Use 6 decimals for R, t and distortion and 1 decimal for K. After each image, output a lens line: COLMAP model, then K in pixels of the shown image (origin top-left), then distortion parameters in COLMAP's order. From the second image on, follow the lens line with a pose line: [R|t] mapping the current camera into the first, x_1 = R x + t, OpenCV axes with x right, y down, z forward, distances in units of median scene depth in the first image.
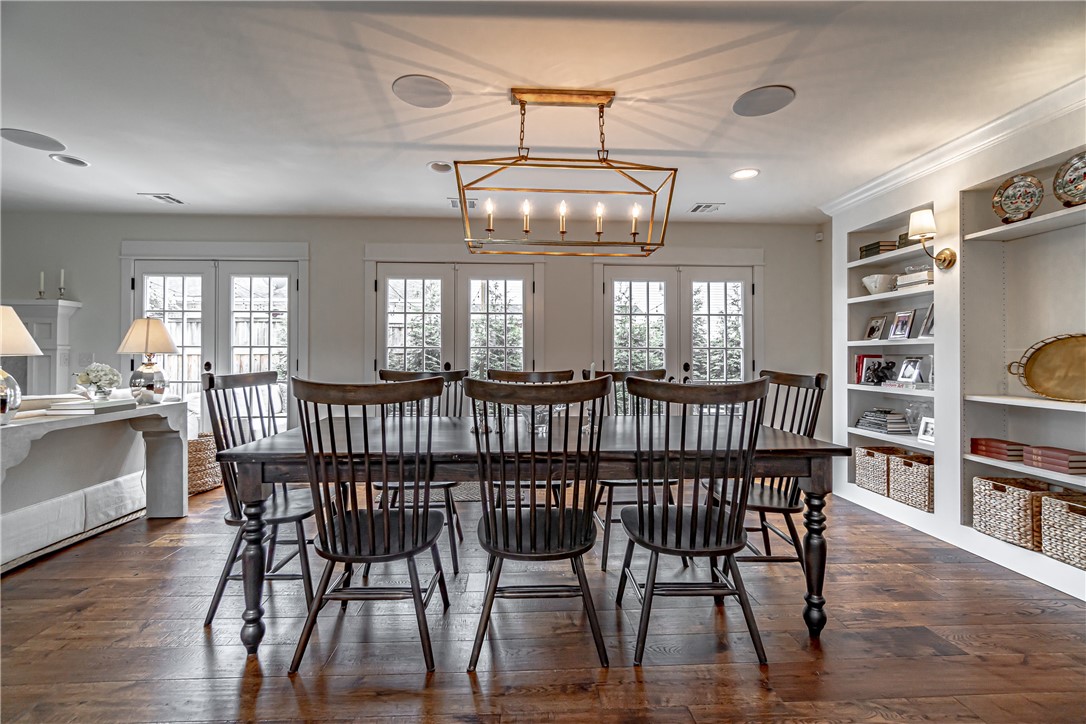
lens RADIAL K [[446.4, 0, 543.0], [0, 446.4, 362.0], [0, 0, 1]] dist [-0.001310, -0.000065]
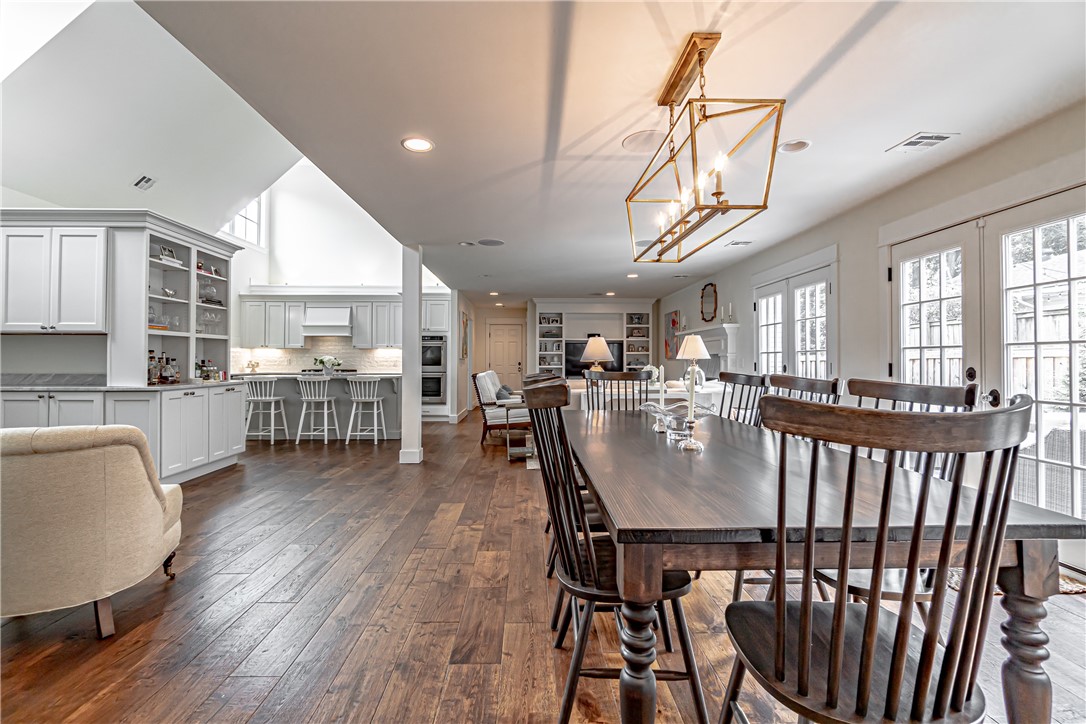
lens RADIAL K [[463.7, 0, 538.2], [0, 463.7, 355.5], [0, 0, 1]] dist [-0.005849, -0.000321]
pose [[-0.008821, -0.011274, -0.999898, 0.481709], [-0.005557, 0.999922, -0.011225, -0.008404], [0.999946, 0.005458, -0.008883, 0.360609]]
